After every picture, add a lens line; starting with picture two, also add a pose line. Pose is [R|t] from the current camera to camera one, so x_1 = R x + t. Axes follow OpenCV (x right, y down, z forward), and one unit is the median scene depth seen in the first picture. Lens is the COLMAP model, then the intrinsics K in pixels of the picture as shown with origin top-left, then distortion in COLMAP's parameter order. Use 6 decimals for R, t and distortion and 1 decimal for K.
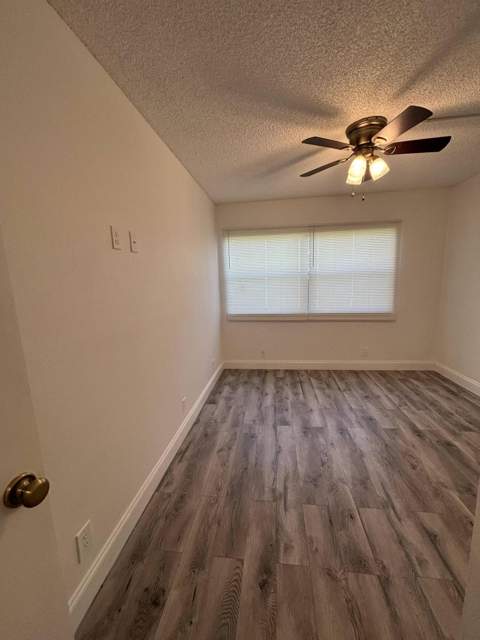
lens RADIAL K [[258.3, 0, 240.9], [0, 258.3, 320.5], [0, 0, 1]] dist [-0.001120, 0.000182]
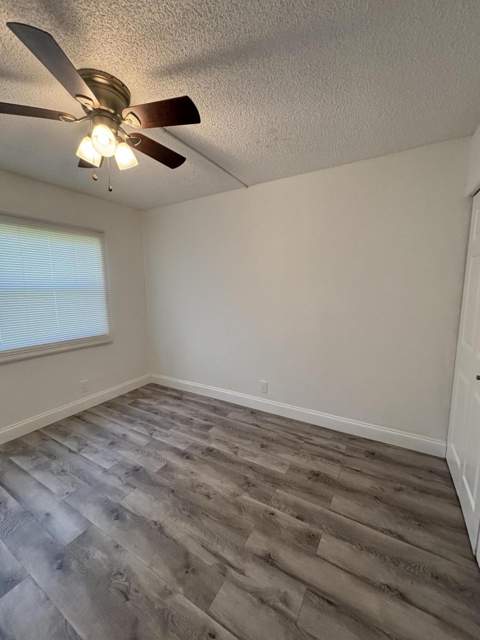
lens RADIAL K [[258.3, 0, 240.9], [0, 258.3, 320.5], [0, 0, 1]] dist [-0.001120, 0.000182]
pose [[0.391125, -0.094339, 0.915490, -0.061002], [0.144955, 0.988632, 0.039947, -0.062428], [-0.908851, 0.117080, 0.400353, 0.321312]]
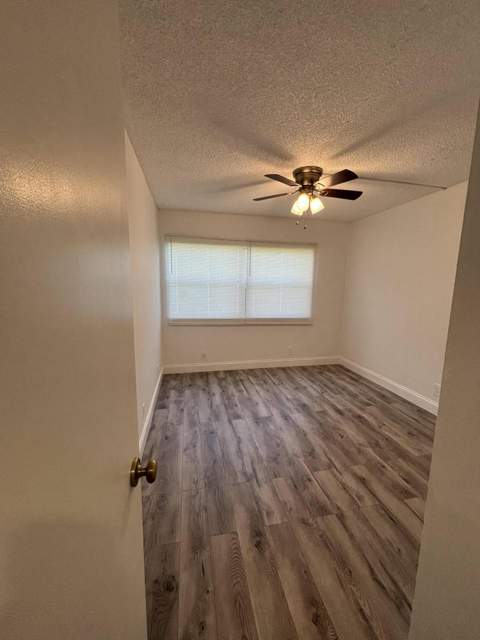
lens RADIAL K [[258.3, 0, 240.9], [0, 258.3, 320.5], [0, 0, 1]] dist [-0.001120, 0.000182]
pose [[0.944049, 0.000965, 0.329803, -0.179257], [0.004870, 0.999846, -0.016868, 0.000656], [-0.329769, 0.017530, 0.943899, -0.057602]]
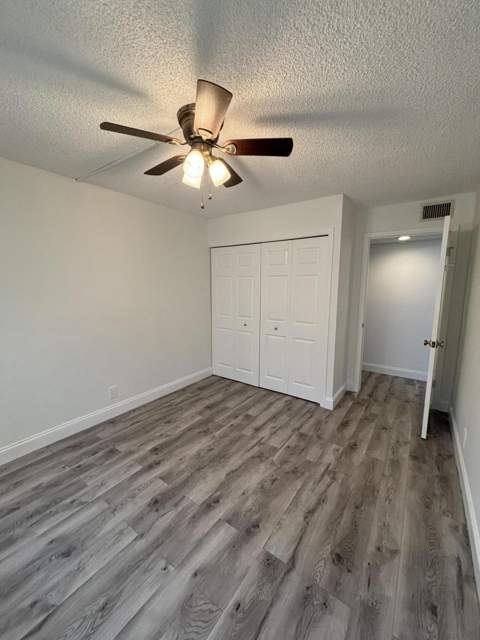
lens RADIAL K [[258.3, 0, 240.9], [0, 258.3, 320.5], [0, 0, 1]] dist [-0.001120, 0.000182]
pose [[-0.883391, -0.035804, 0.467266, -0.015749], [0.101370, 0.958873, 0.265117, -0.254385], [-0.457541, 0.281569, -0.843431, 1.324867]]
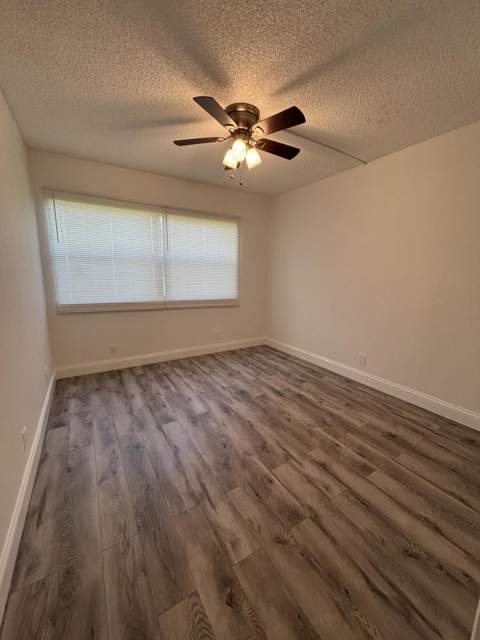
lens RADIAL K [[258.3, 0, 240.9], [0, 258.3, 320.5], [0, 0, 1]] dist [-0.001120, 0.000182]
pose [[0.778465, -0.069705, 0.623806, -0.165717], [0.056893, 0.997560, 0.040470, 0.030852], [-0.625105, 0.003986, 0.780531, 0.142350]]
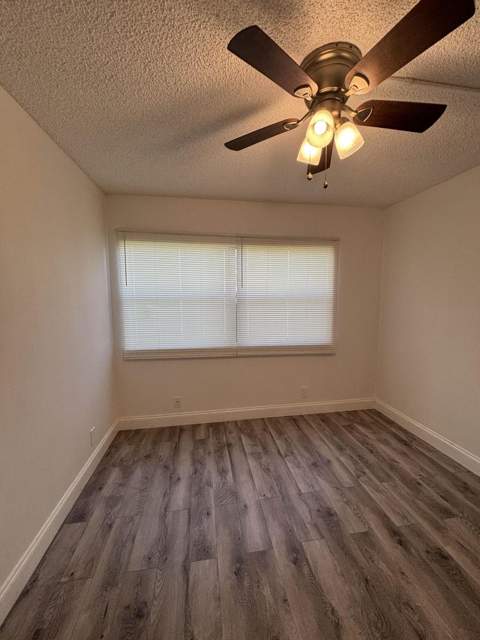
lens RADIAL K [[258.3, 0, 240.9], [0, 258.3, 320.5], [0, 0, 1]] dist [-0.001120, 0.000182]
pose [[0.959630, 0.001080, 0.281263, 0.083155], [0.016750, 0.997998, -0.060980, -0.089517], [-0.280765, 0.063229, 0.957691, 0.374107]]
